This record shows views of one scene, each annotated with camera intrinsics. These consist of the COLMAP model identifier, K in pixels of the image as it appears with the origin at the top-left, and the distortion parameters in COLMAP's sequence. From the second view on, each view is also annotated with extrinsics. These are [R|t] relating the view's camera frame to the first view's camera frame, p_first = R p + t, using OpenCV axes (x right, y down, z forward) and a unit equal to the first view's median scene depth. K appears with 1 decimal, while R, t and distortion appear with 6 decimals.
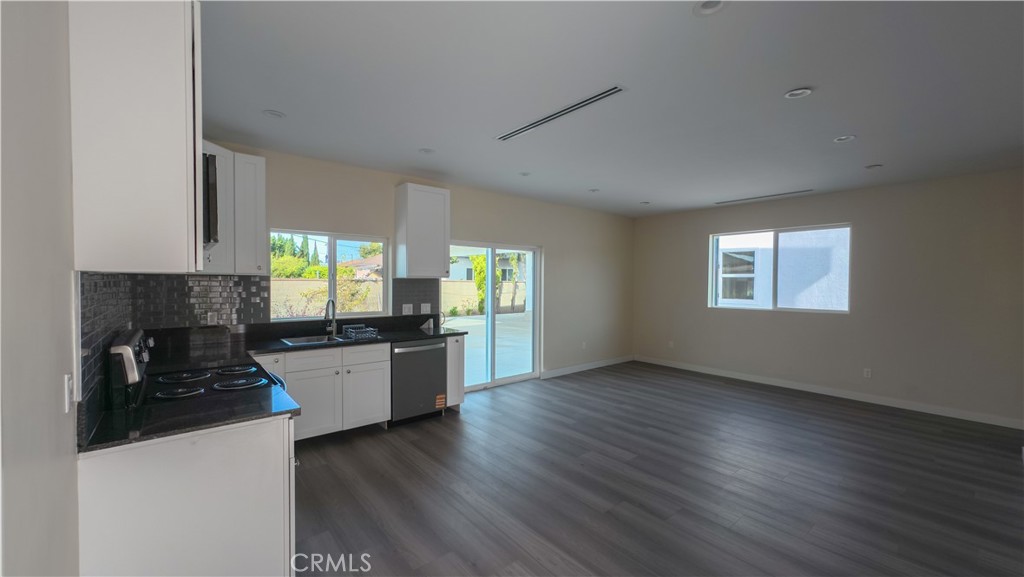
lens RADIAL K [[403.8, 0, 510.2], [0, 403.8, 287.4], [0, 0, 1]] dist [0.004109, 0.001078]
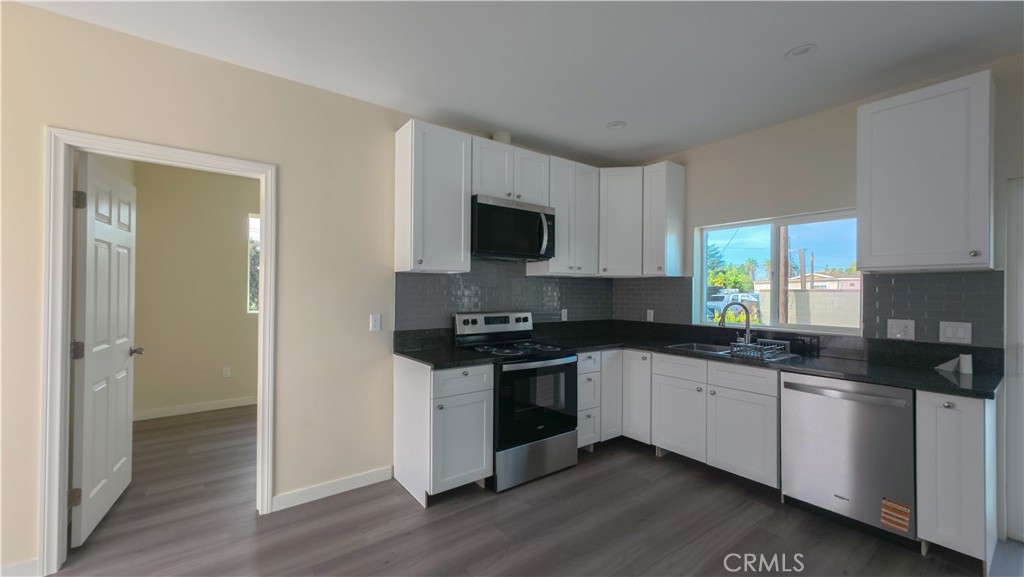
lens RADIAL K [[403.8, 0, 516.7], [0, 403.8, 293.6], [0, 0, 1]] dist [0.004109, 0.001078]
pose [[-0.056973, -0.005824, -0.998359, 0.324254], [-0.022514, 0.999736, -0.004548, 0.021006], [0.998122, 0.022218, -0.057089, 0.520966]]
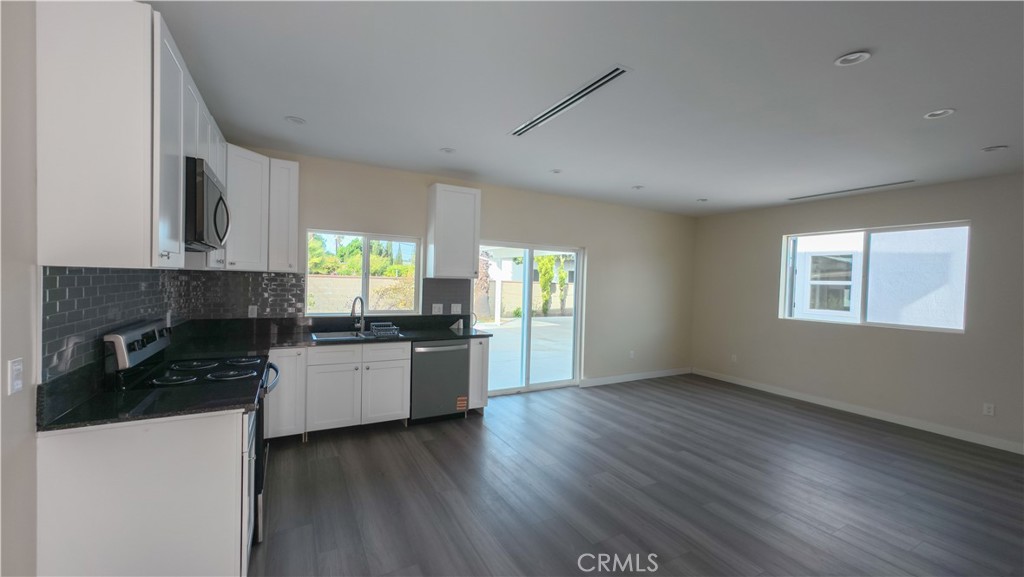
lens RADIAL K [[403.8, 0, 511.0], [0, 403.8, 287.8], [0, 0, 1]] dist [0.004109, 0.001078]
pose [[0.982146, 0.024726, -0.186486, 0.113571], [-0.025053, 0.999686, 0.000599, -0.004021], [0.186443, 0.004084, 0.982457, 0.045464]]
